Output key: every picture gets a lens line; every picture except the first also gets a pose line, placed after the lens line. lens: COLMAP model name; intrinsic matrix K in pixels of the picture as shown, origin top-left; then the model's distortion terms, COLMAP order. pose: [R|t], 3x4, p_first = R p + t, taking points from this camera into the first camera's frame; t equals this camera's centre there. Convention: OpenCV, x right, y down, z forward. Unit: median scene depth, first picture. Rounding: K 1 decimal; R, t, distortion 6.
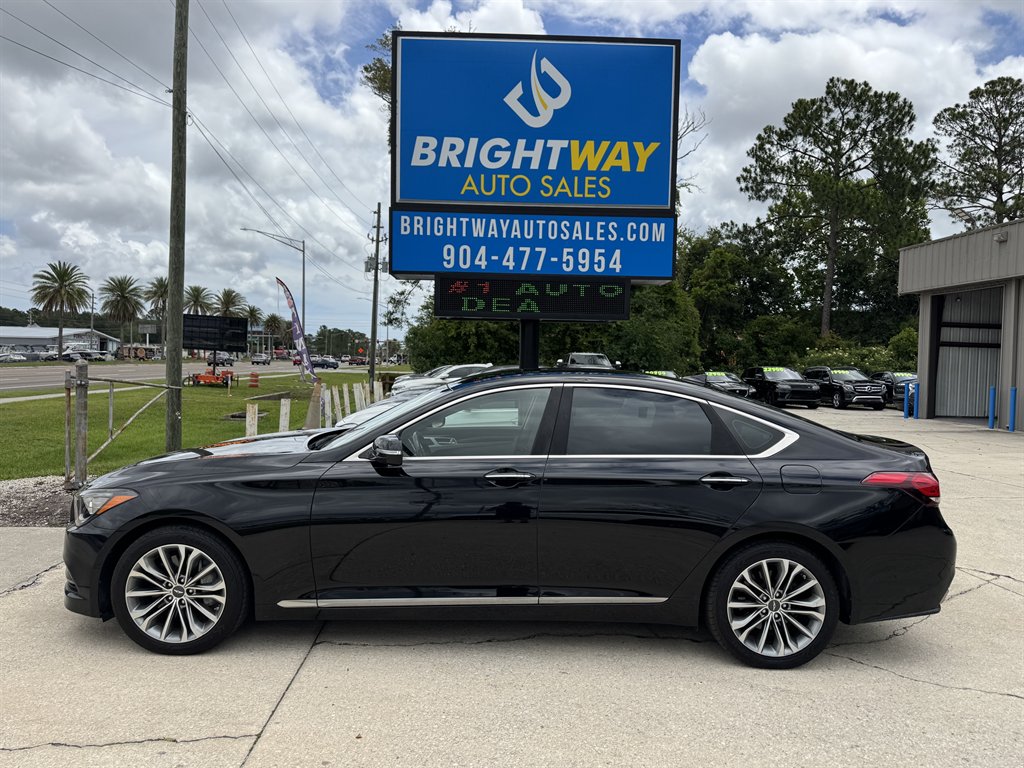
lens RADIAL K [[760.9, 0, 515.3], [0, 760.9, 385.6], [0, 0, 1]] dist [0.118507, -0.157068]
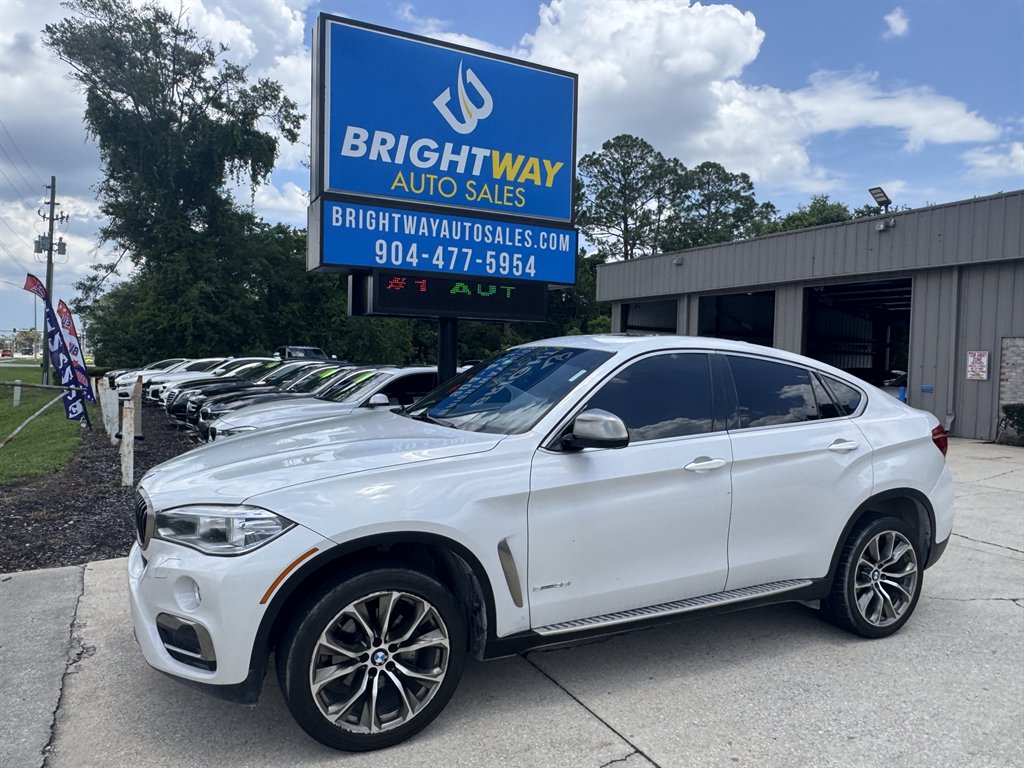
lens RADIAL K [[709.7, 0, 512.0], [0, 709.7, 384.0], [0, 0, 1]] dist [-0.000865, -0.003354]
pose [[0.898592, -0.016016, 0.438492, -0.336520], [0.010946, 0.999841, 0.014087, -0.010397], [-0.438648, -0.007859, 0.898625, 0.107152]]
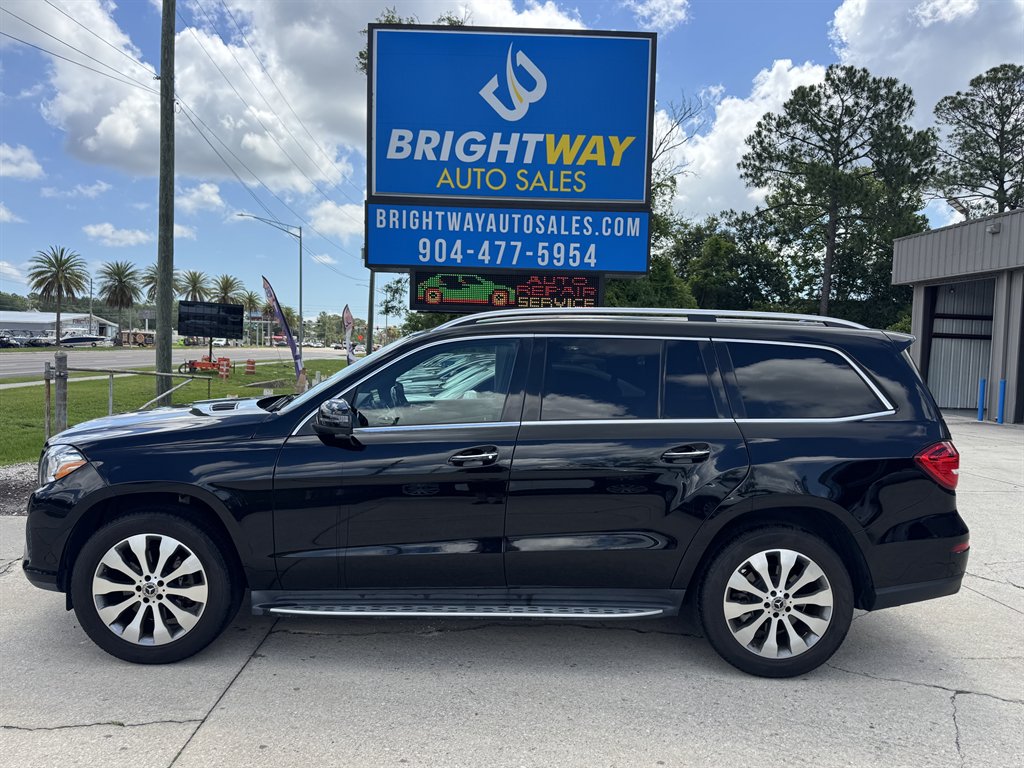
lens RADIAL K [[764.2, 0, 513.9], [0, 764.2, 393.3], [0, 0, 1]] dist [0.116552, -0.154049]
pose [[0.999977, 0.005039, -0.004465, 0.035925], [-0.004919, 0.999636, 0.026527, -0.008056], [0.004597, -0.026505, 0.999638, -0.014819]]
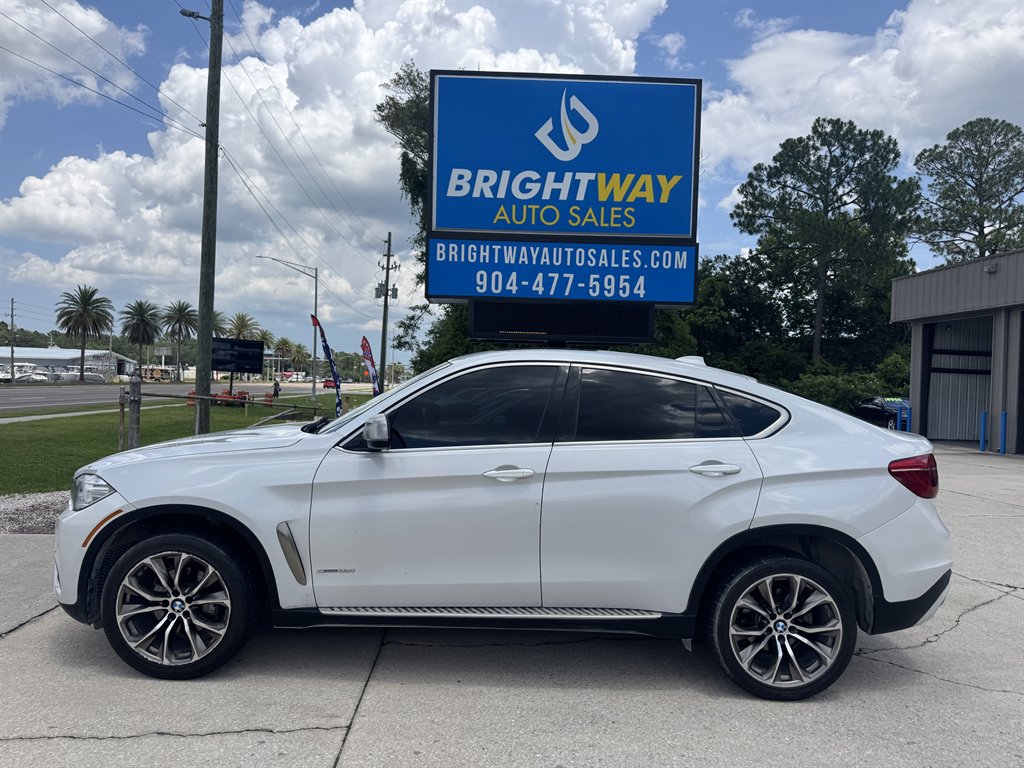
lens RADIAL K [[731.0, 0, 508.9], [0, 731.0, 392.7], [0, 0, 1]] dist [0.115534, -0.158396]
pose [[0.999963, 0.007516, -0.004164, -0.043743], [-0.007602, 0.999751, -0.020973, 0.005400], [0.004006, 0.021004, 0.999771, -0.009822]]
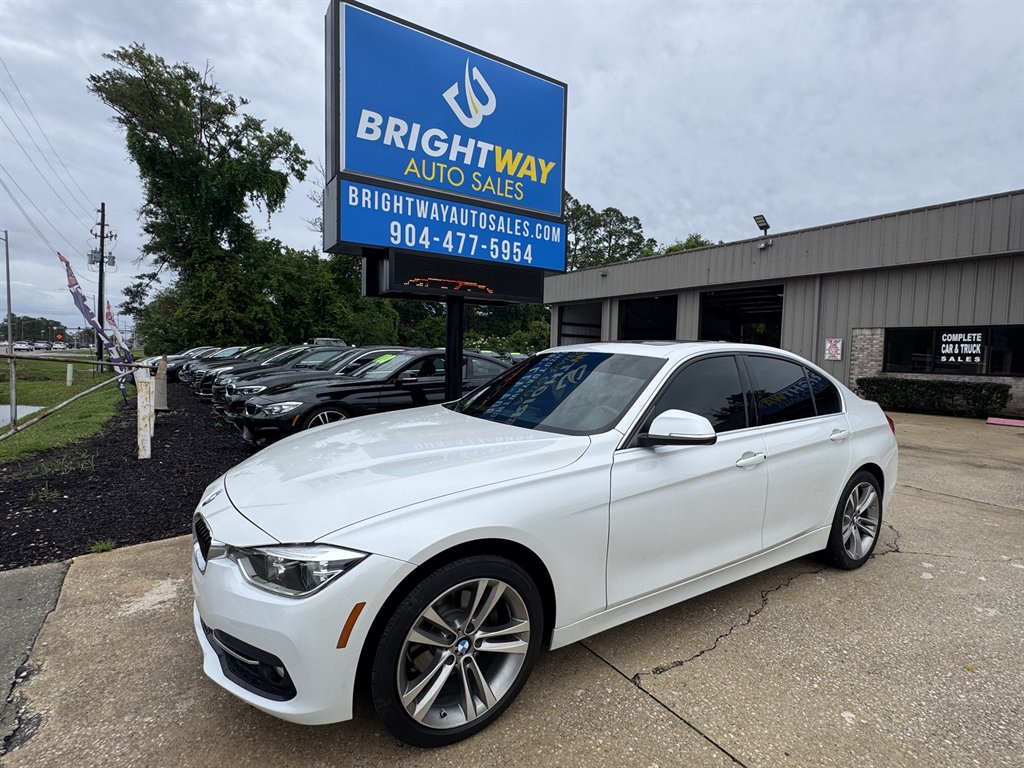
lens RADIAL K [[500.9, 0, 512.0], [0, 500.9, 384.0], [0, 0, 1]] dist [-0.004192, -0.000137]
pose [[0.851873, -0.035239, 0.522562, -0.313539], [0.014028, 0.998911, 0.044493, 0.007740], [-0.523561, -0.030572, 0.851440, 0.331409]]
